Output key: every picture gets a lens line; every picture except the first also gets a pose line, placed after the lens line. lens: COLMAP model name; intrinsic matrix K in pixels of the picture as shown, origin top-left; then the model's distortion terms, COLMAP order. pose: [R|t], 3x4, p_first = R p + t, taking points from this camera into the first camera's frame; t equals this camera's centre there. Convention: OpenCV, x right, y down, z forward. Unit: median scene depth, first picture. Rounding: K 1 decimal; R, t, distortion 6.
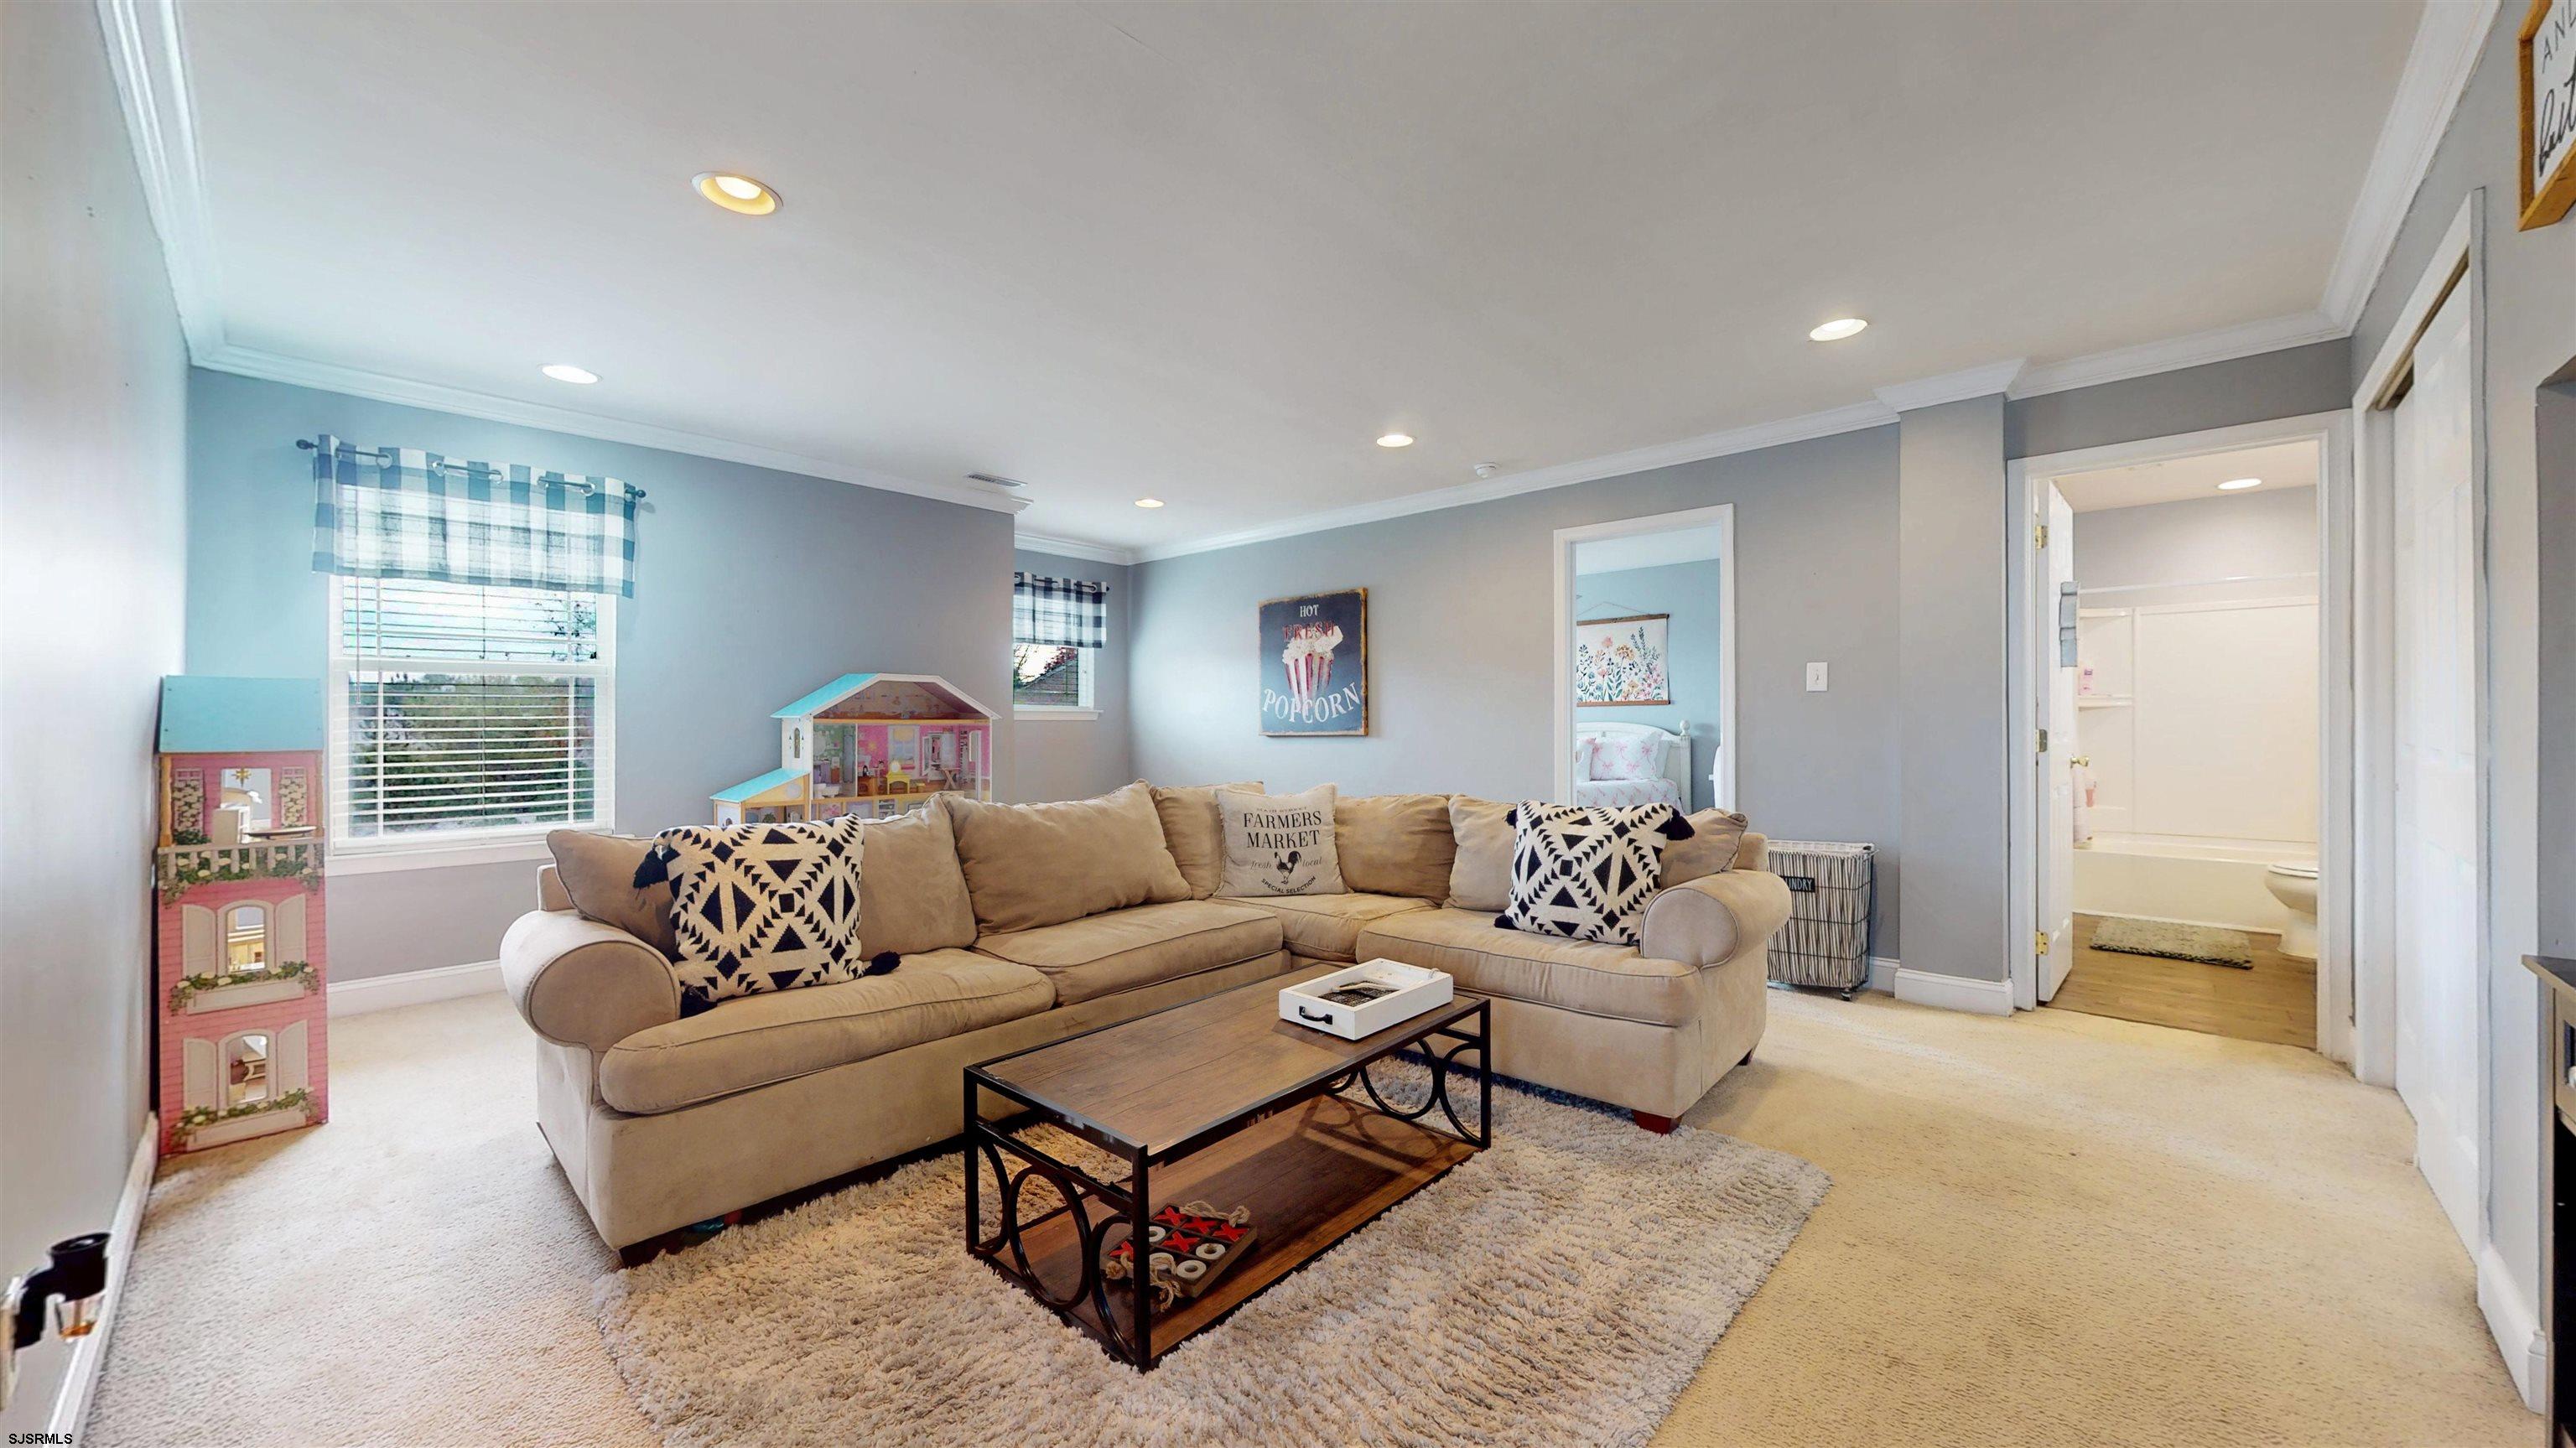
lens RADIAL K [[946.7, 0, 1288.0], [0, 946.7, 724.0], [0, 0, 1]] dist [-0.001010, -0.000626]
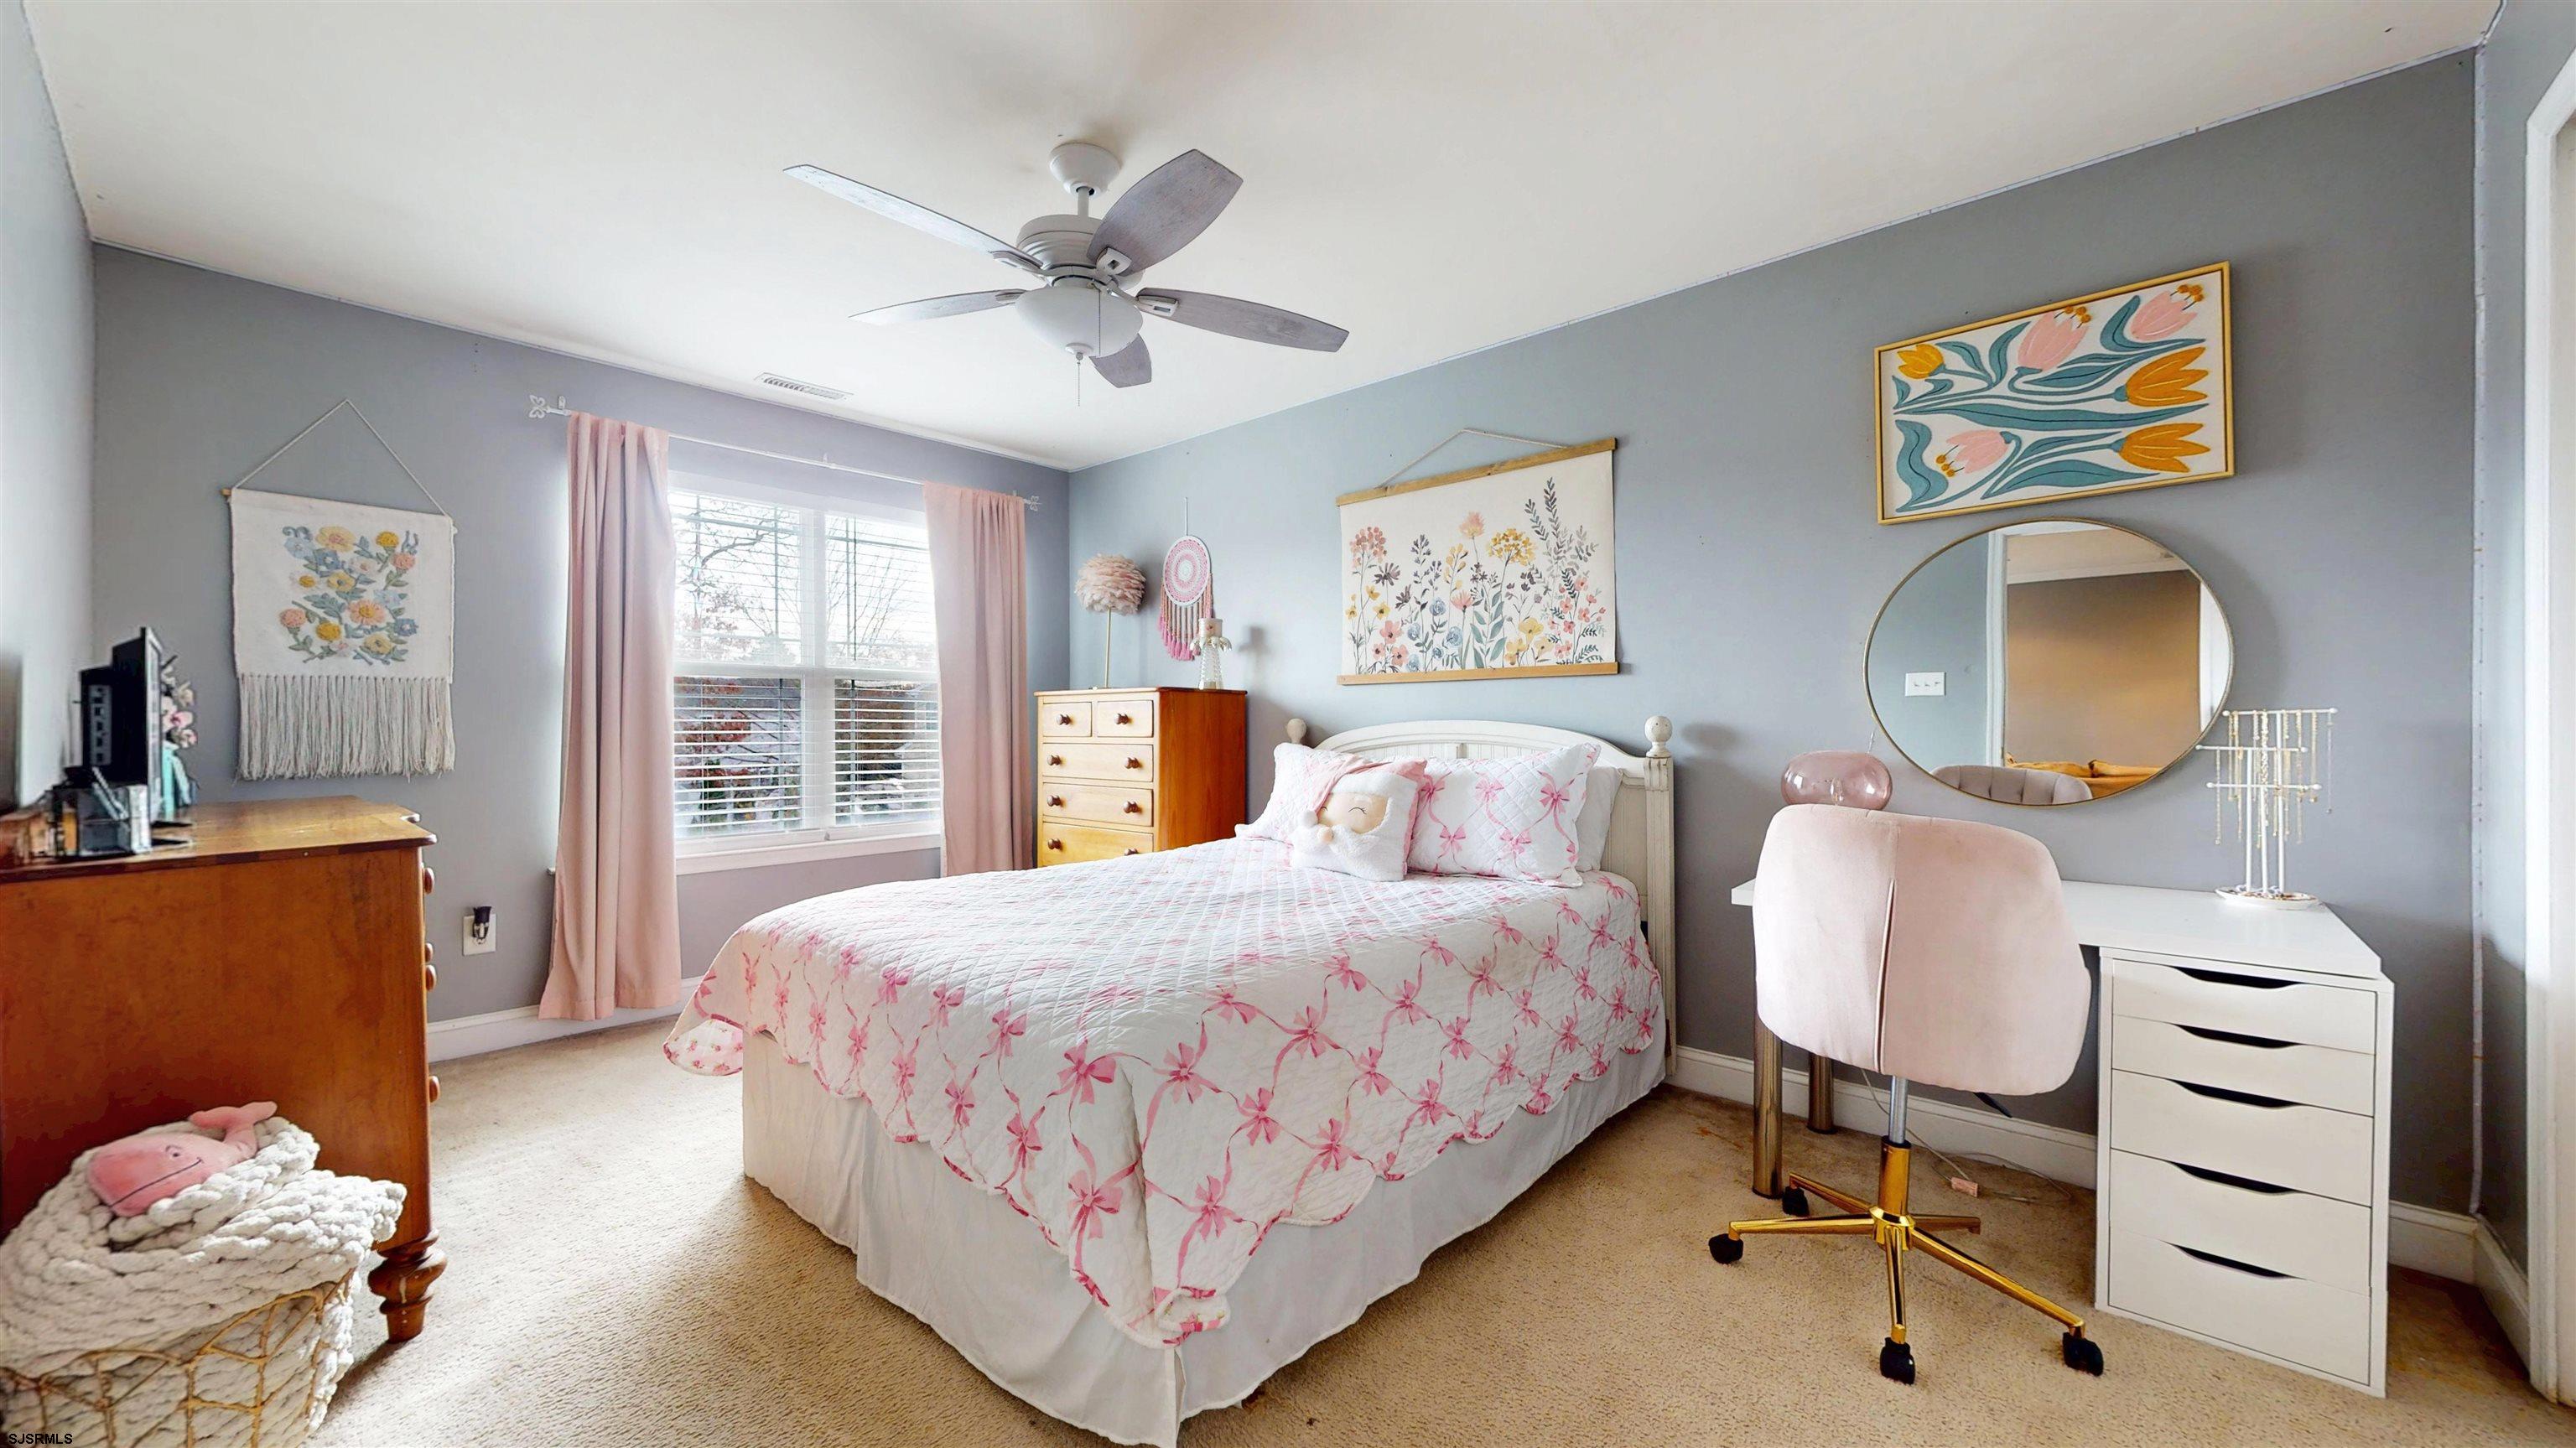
lens RADIAL K [[946.7, 0, 1288.0], [0, 946.7, 724.0], [0, 0, 1]] dist [-0.001010, -0.000626]
pose [[0.999833, 0.001486, 0.018240, 0.257144], [-0.001477, 0.999999, -0.000529, 0.000036], [-0.018241, 0.000502, 0.999833, 0.607785]]
